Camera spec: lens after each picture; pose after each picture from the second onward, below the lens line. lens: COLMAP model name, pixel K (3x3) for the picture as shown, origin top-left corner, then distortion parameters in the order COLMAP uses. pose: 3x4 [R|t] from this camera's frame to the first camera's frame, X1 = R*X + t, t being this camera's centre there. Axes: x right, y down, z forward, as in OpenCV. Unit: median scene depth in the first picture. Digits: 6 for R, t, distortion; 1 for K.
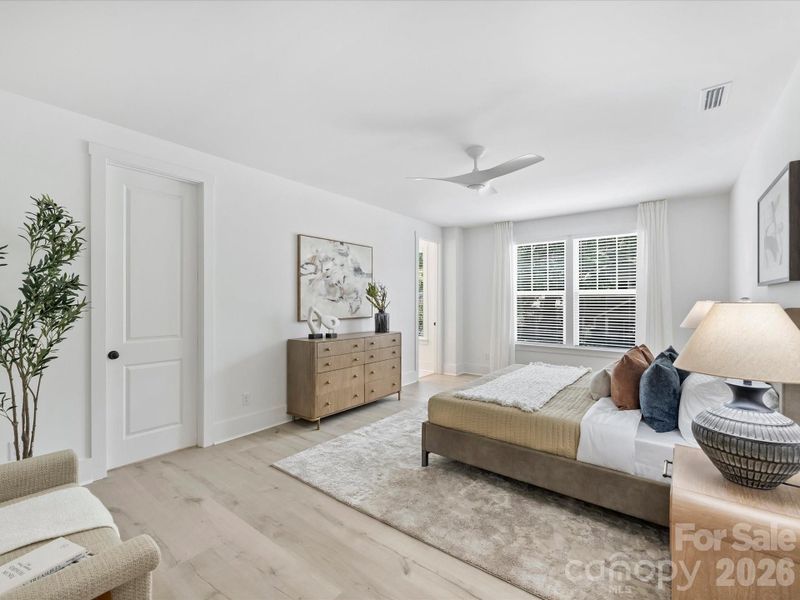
lens RADIAL K [[391.6, 0, 400.0], [0, 391.6, 300.0], [0, 0, 1]] dist [-0.000911, -0.000349]
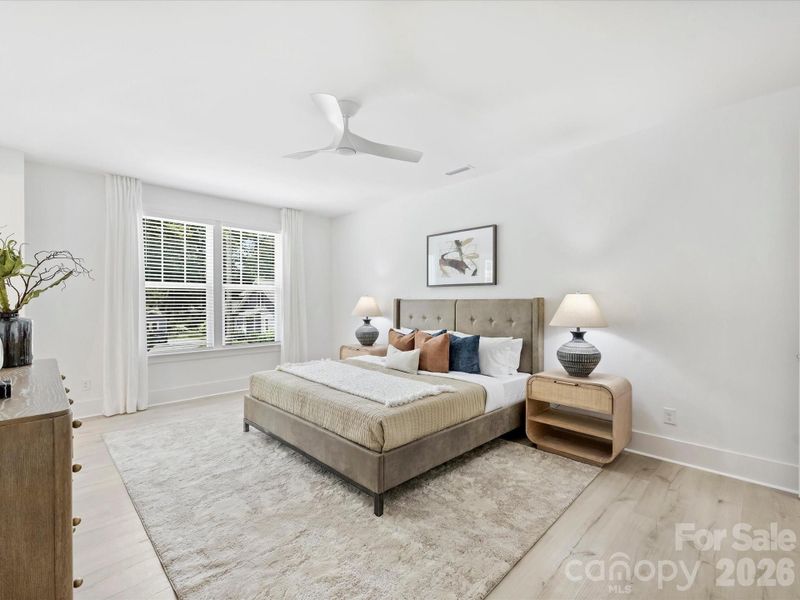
lens RADIAL K [[376.3, 0, 396.9], [0, 376.3, 299.7], [0, 0, 1]] dist [-0.000341, -0.000206]
pose [[0.075948, -0.003280, 0.997106, -0.478100], [-0.006382, 0.999973, 0.003776, 0.009494], [-0.997091, -0.006650, 0.075925, 0.676632]]
